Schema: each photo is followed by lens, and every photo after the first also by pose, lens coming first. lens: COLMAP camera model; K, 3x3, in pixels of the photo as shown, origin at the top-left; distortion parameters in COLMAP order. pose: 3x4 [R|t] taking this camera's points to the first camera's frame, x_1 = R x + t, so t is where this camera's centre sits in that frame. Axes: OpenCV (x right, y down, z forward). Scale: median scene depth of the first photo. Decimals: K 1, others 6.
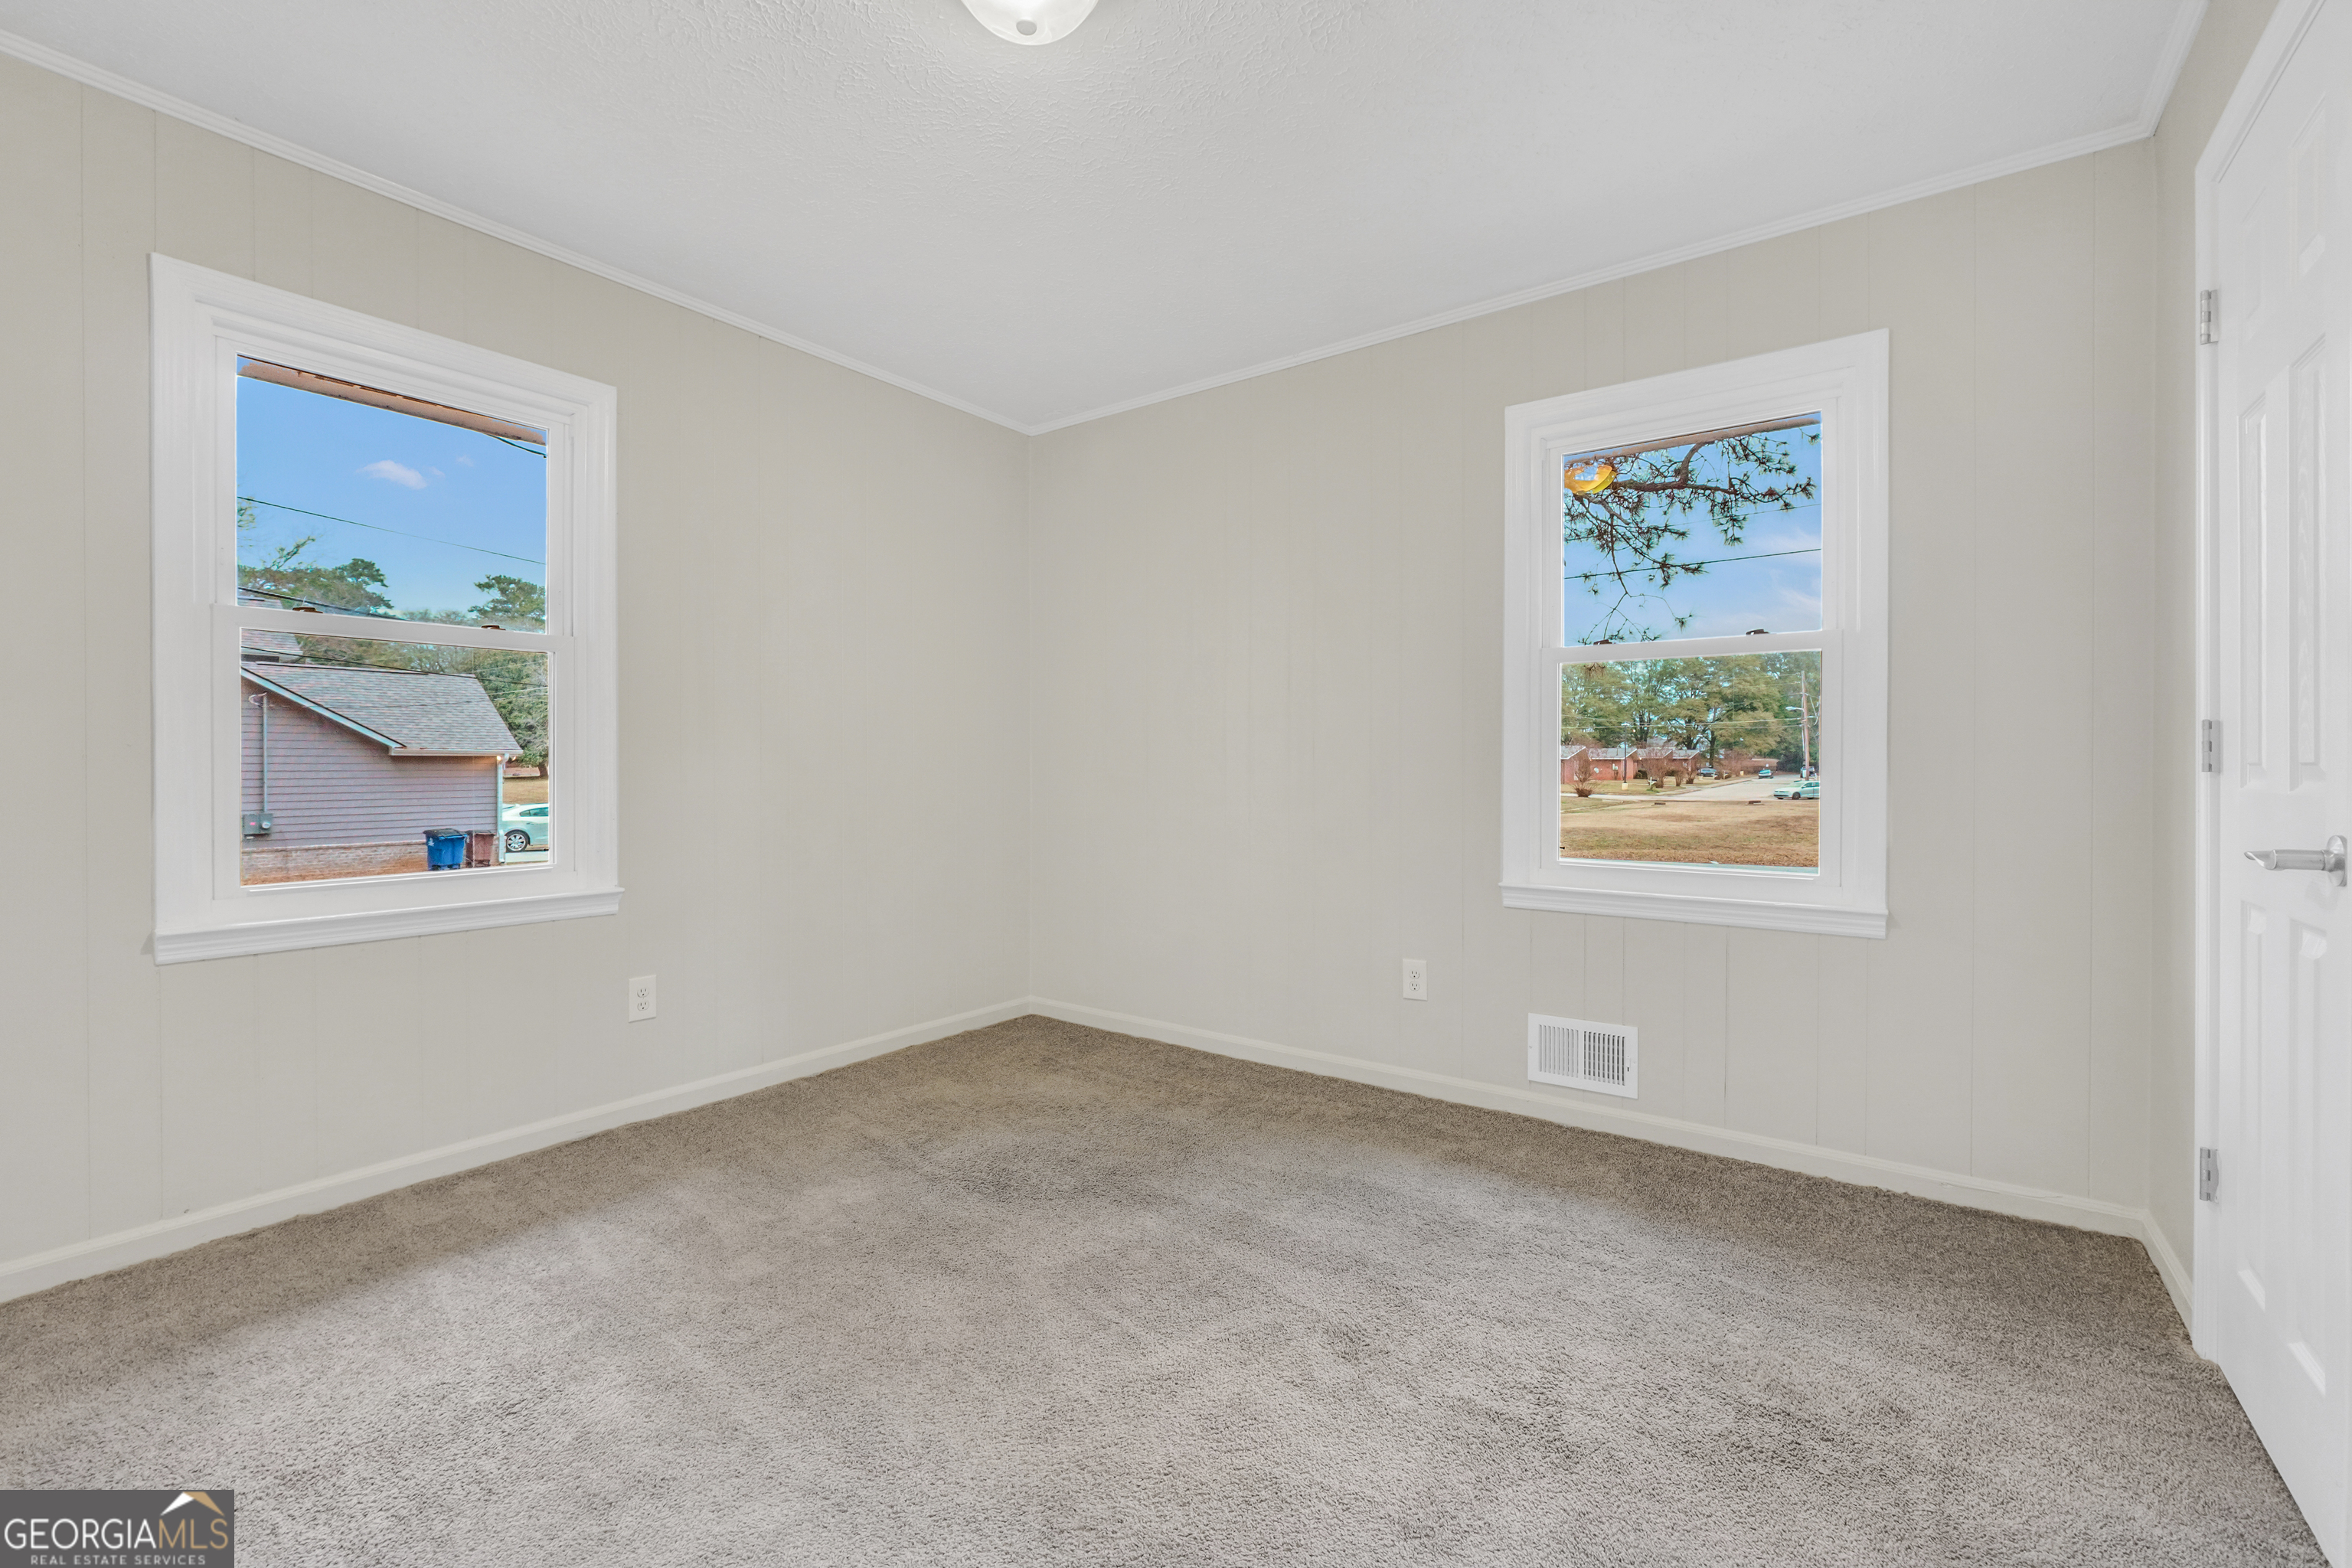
lens RADIAL K [[1011.1, 0, 1168.6], [0, 1011.1, 771.6], [0, 0, 1]] dist [-0.020660, 0.009064]
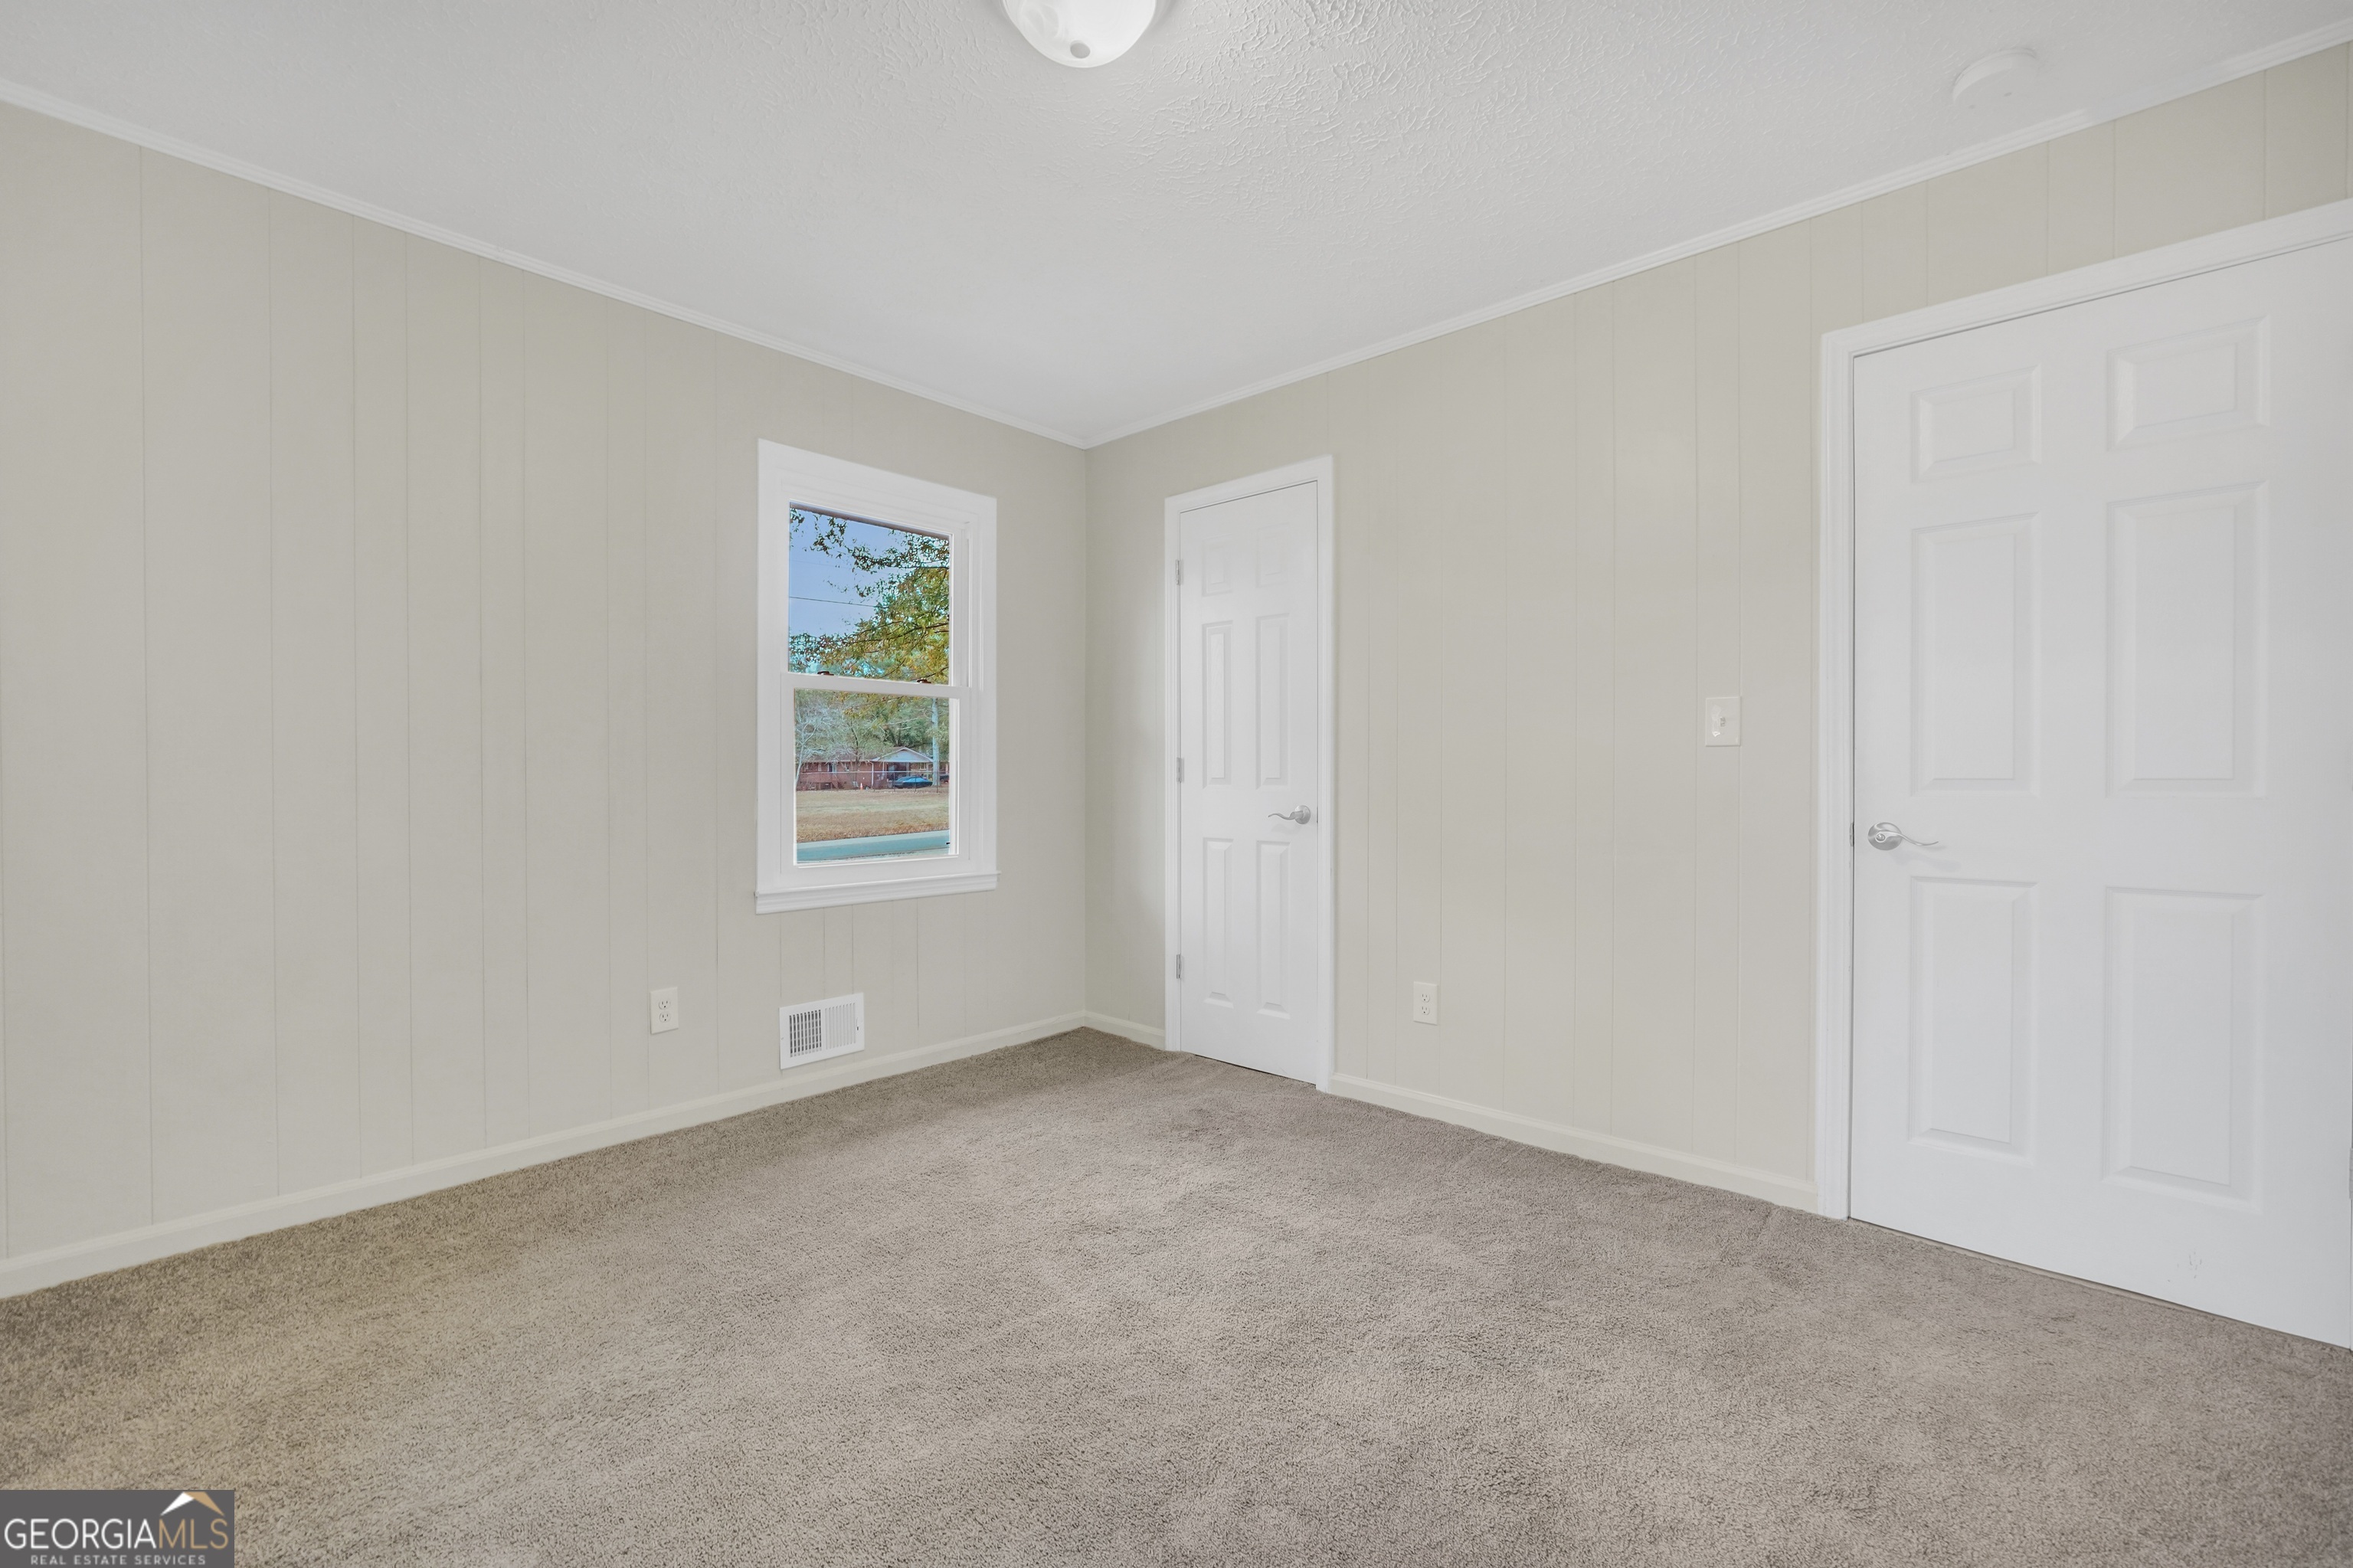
lens RADIAL K [[999.7, 0, 1166.8], [0, 999.7, 787.7], [0, 0, 1]] dist [-0.020138, 0.009218]
pose [[0.096778, -0.014015, 0.995207, -0.807051], [0.005501, 0.999893, 0.013546, -0.011142], [-0.995291, 0.004163, 0.096844, 0.584080]]
